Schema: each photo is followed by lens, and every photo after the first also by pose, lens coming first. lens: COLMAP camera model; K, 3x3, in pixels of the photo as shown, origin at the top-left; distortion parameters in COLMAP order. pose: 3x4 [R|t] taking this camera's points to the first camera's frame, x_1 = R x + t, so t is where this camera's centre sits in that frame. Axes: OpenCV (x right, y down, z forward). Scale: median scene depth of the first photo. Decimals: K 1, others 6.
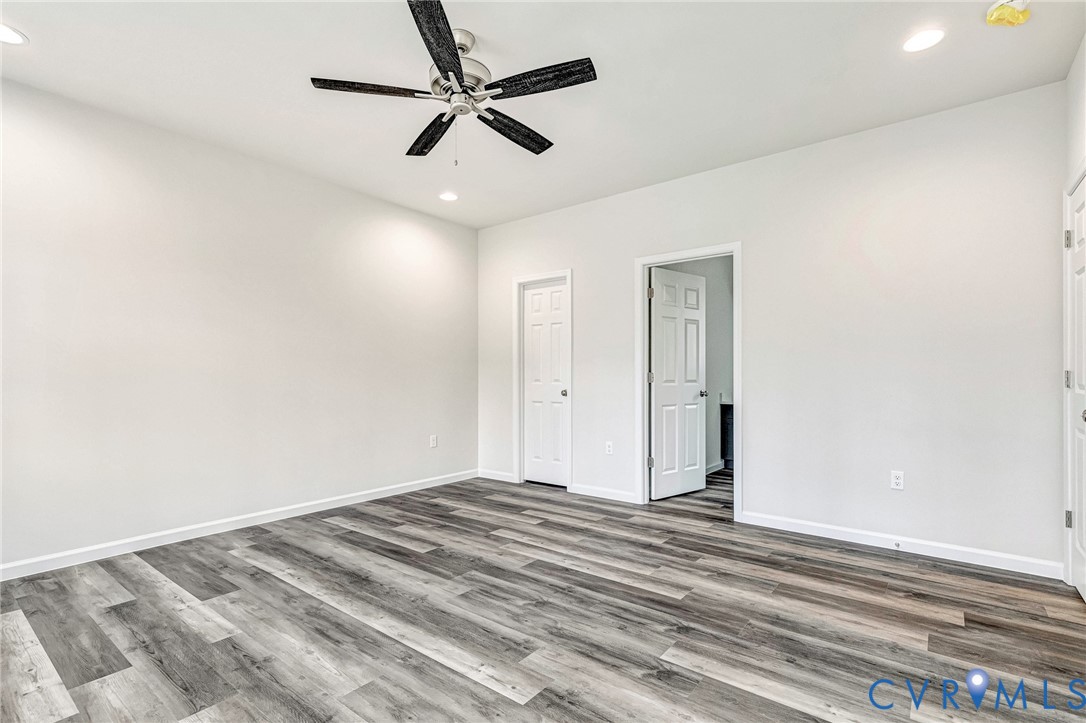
lens RADIAL K [[511.8, 0, 554.5], [0, 511.8, 370.0], [0, 0, 1]] dist [0.010774, -0.002775]
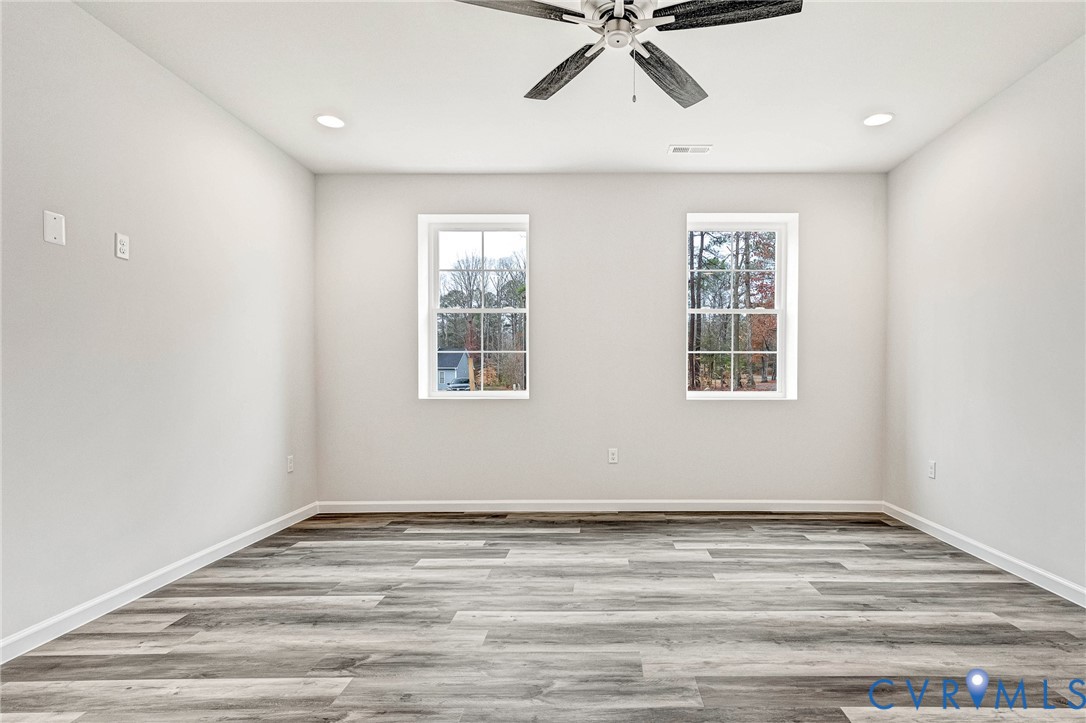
lens RADIAL K [[537.4, 0, 595.9], [0, 537.4, 379.8], [0, 0, 1]] dist [0.008423, -0.001164]
pose [[-0.799037, 0.006725, -0.601245, 0.313191], [0.010348, 0.999943, -0.002569, 0.021119], [0.601193, -0.008274, -0.799061, 1.468155]]
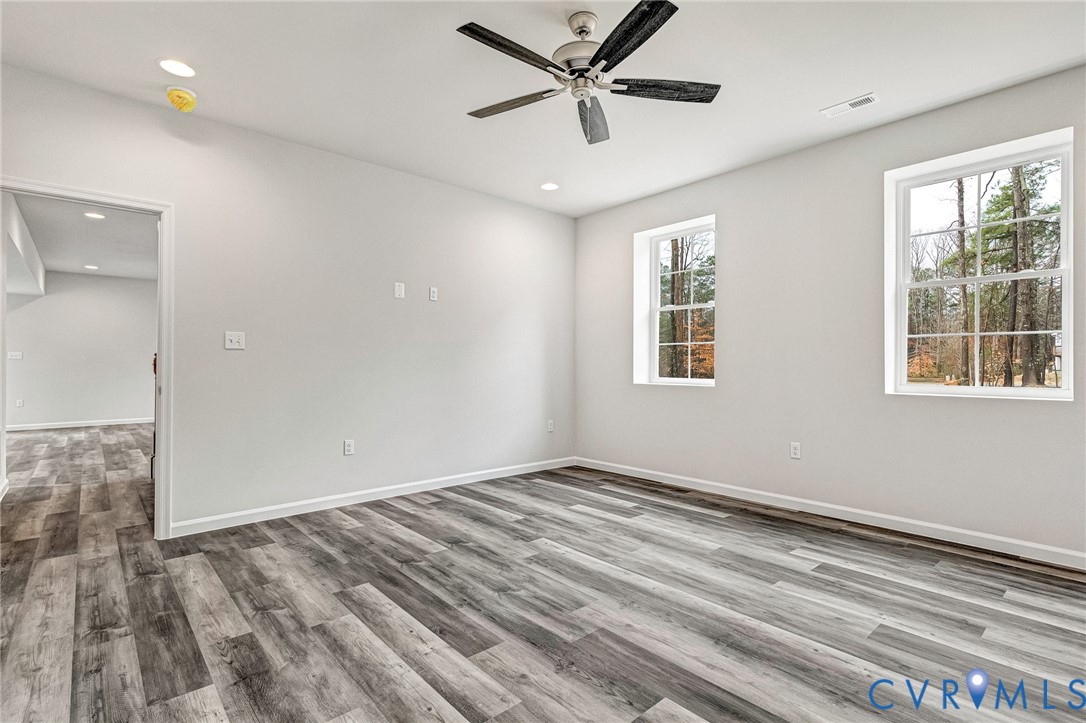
lens RADIAL K [[511.8, 0, 550.3], [0, 511.8, 358.8], [0, 0, 1]] dist [0.010774, -0.002775]
pose [[-0.981985, 0.002700, 0.188940, -0.273062], [-0.002197, 0.999667, -0.025702, 0.026413], [-0.188947, -0.025654, -0.981652, 1.755428]]
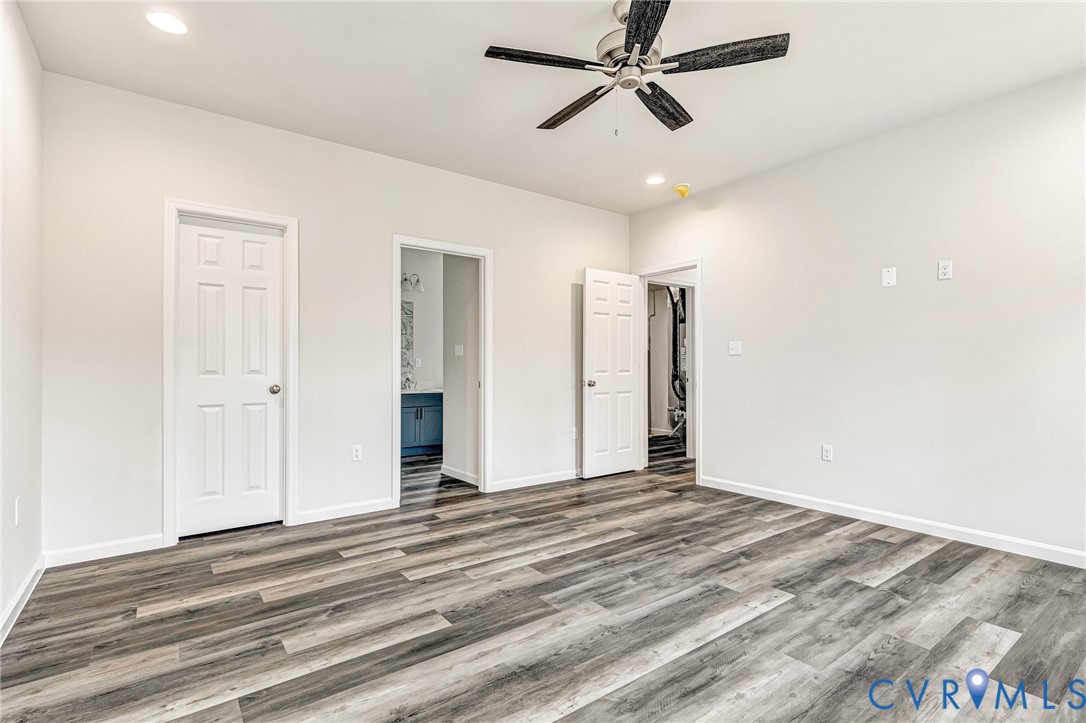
lens RADIAL K [[511.8, 0, 549.3], [0, 511.8, 361.8], [0, 0, 1]] dist [0.010774, -0.002775]
pose [[0.264337, 0.010297, 0.964375, -1.001308], [-0.013098, 0.999889, -0.007086, 0.011892], [-0.964341, -0.010758, 0.264443, 0.792630]]
